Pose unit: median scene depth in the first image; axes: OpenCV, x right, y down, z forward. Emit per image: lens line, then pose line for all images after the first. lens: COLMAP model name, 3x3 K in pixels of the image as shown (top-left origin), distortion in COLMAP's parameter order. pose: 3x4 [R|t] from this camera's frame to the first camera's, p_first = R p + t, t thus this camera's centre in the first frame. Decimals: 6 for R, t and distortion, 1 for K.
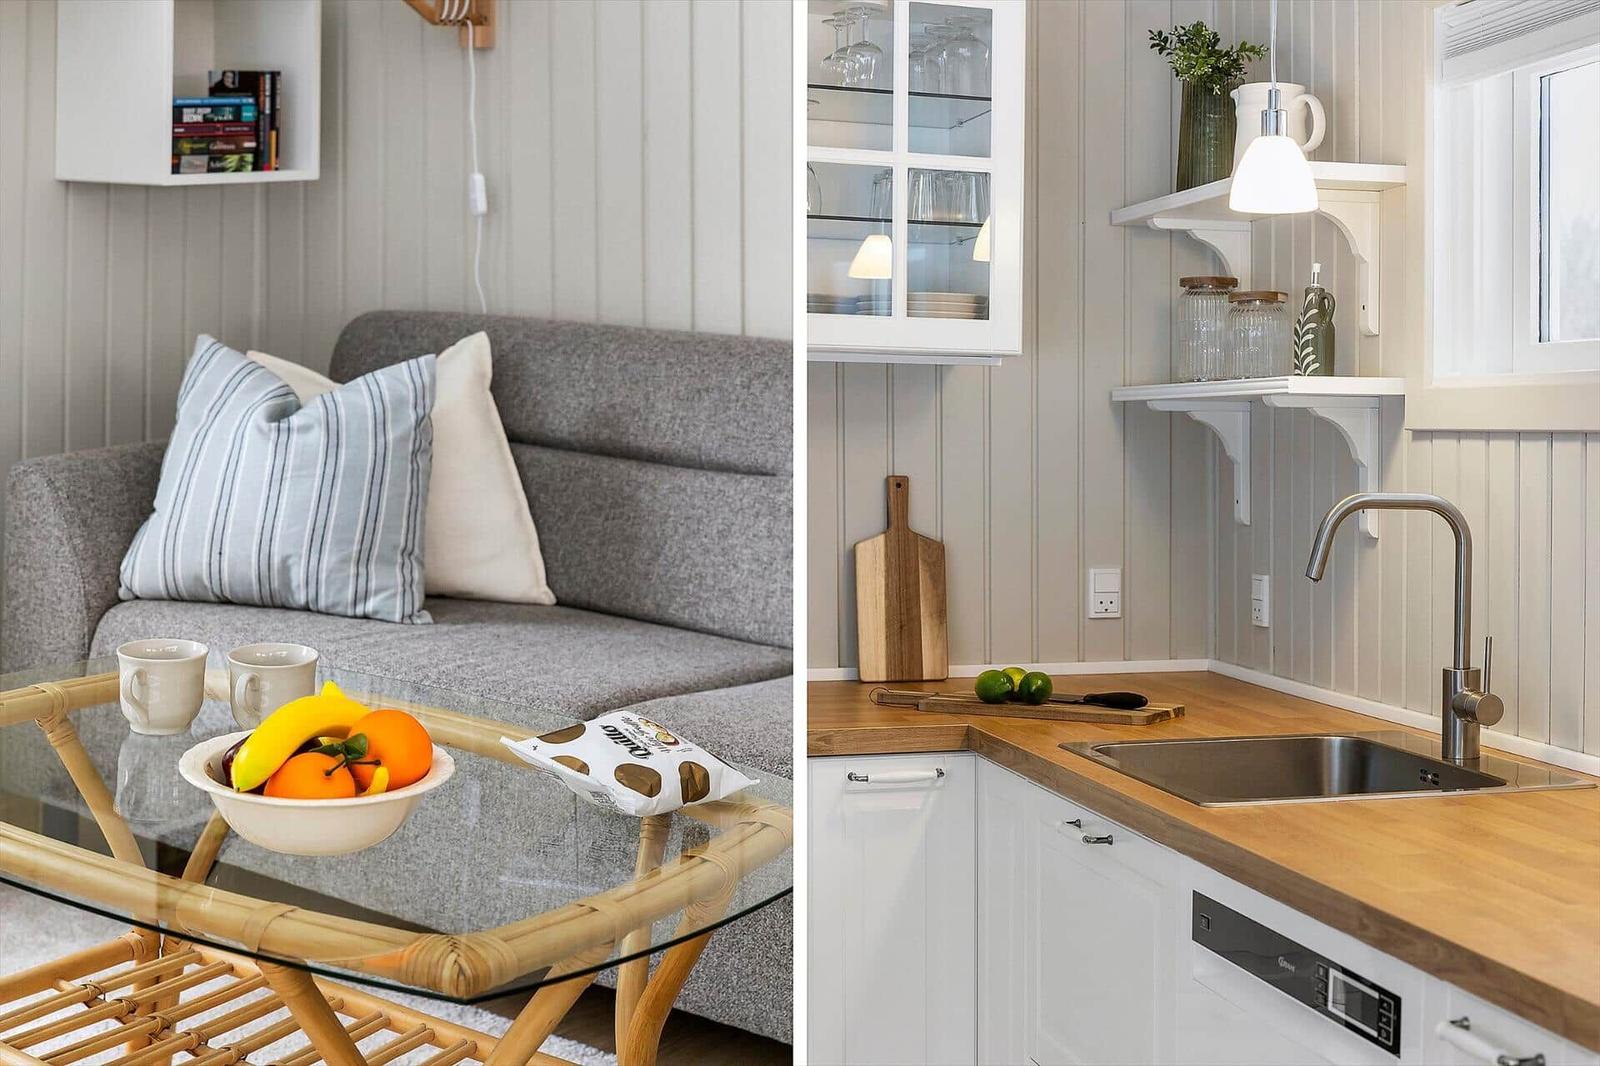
lens RADIAL K [[2244.0, 0, 800.0], [0, 2244.0, 533.0], [0, 0, 1]] dist [-0.457450, 0.024749]
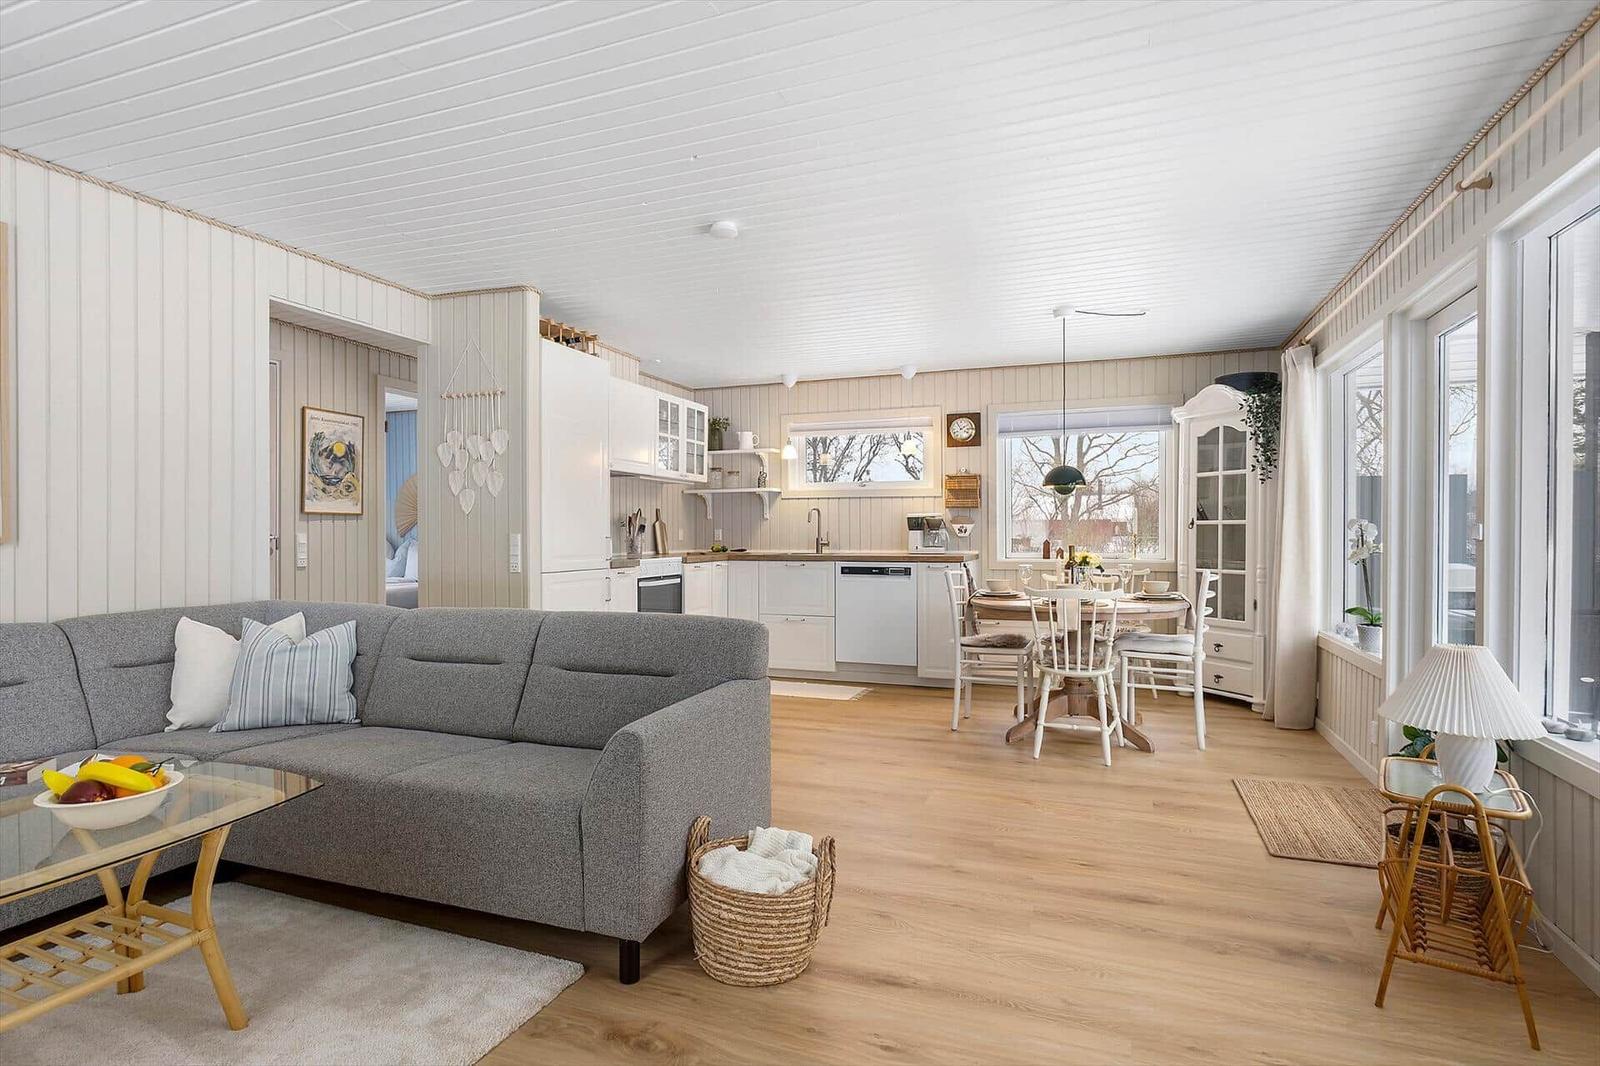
lens RADIAL K [[816.6, 0, 790.4], [0, 816.6, 537.0], [0, 0, 1]] dist [-0.000398, 0.000317]
pose [[0.553815, -0.013950, 0.832523, -1.291626], [0.042942, 0.999008, -0.011826, 0.068862], [-0.831532, 0.042299, 0.553864, -0.141973]]
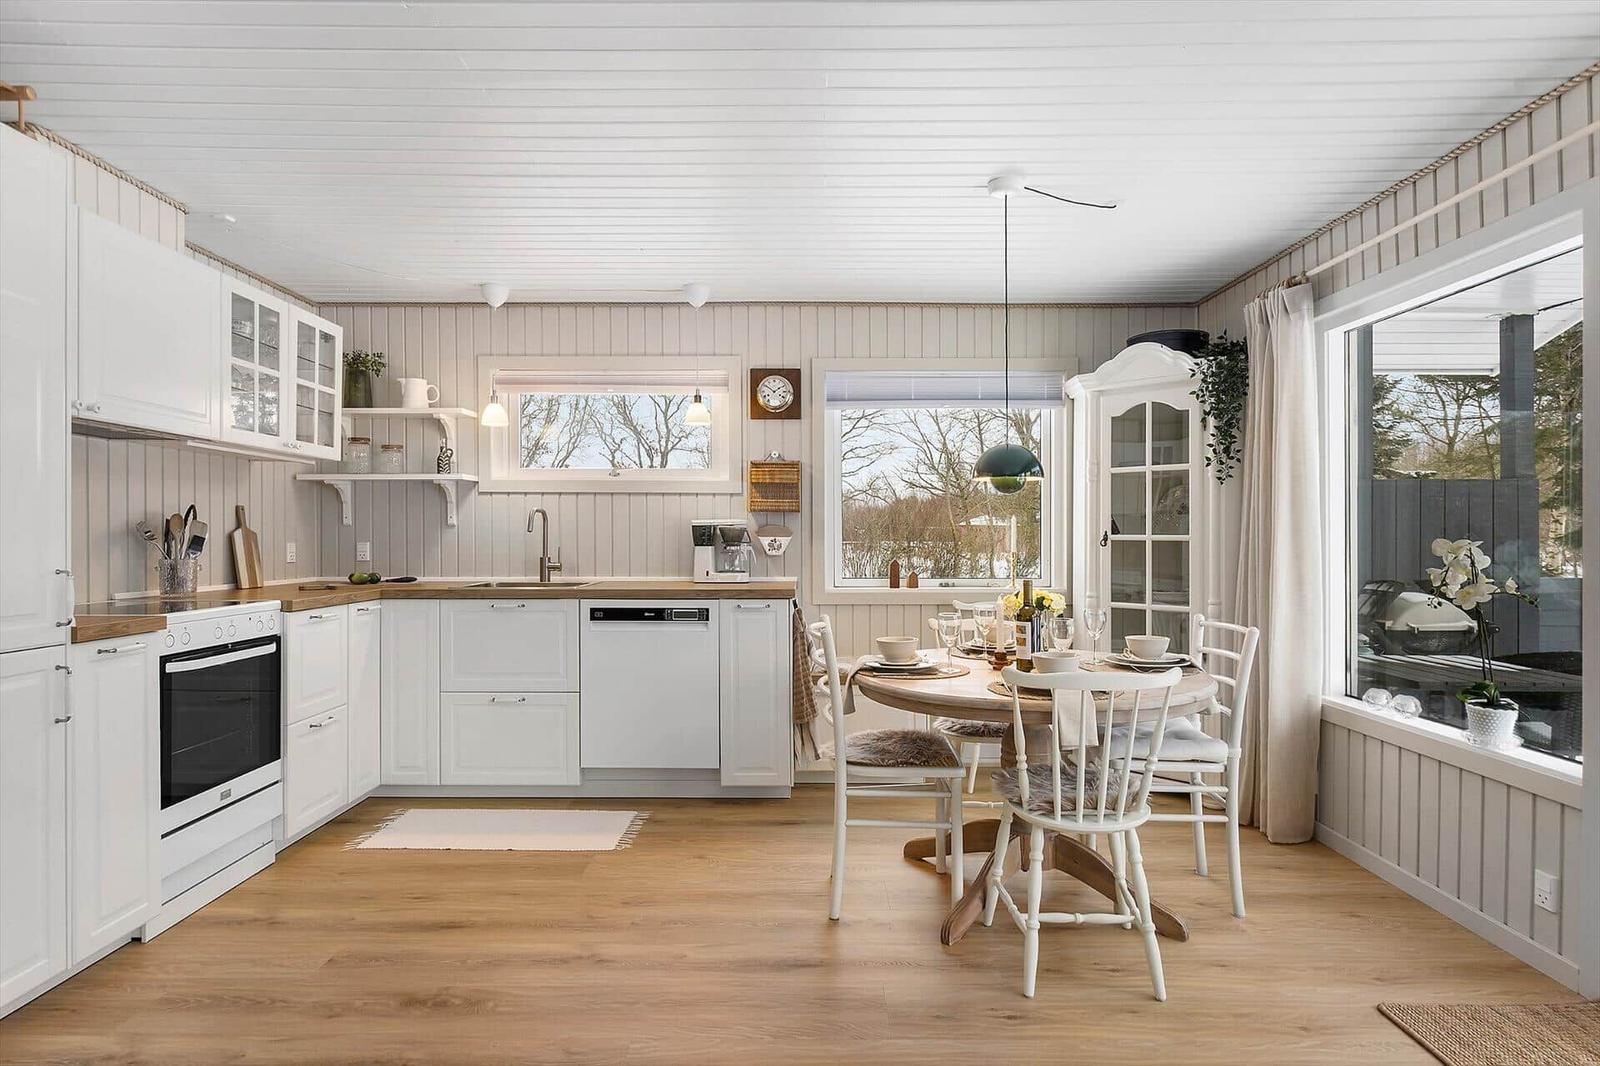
lens RADIAL K [[872.6, 0, 800.9], [0, 872.6, 536.7], [0, 0, 1]] dist [-0.000007, -0.000116]
pose [[0.217723, -0.008691, 0.975972, -0.835697], [0.042717, 0.999087, -0.000632, 0.039508], [-0.975075, 0.041828, 0.217896, 0.205913]]
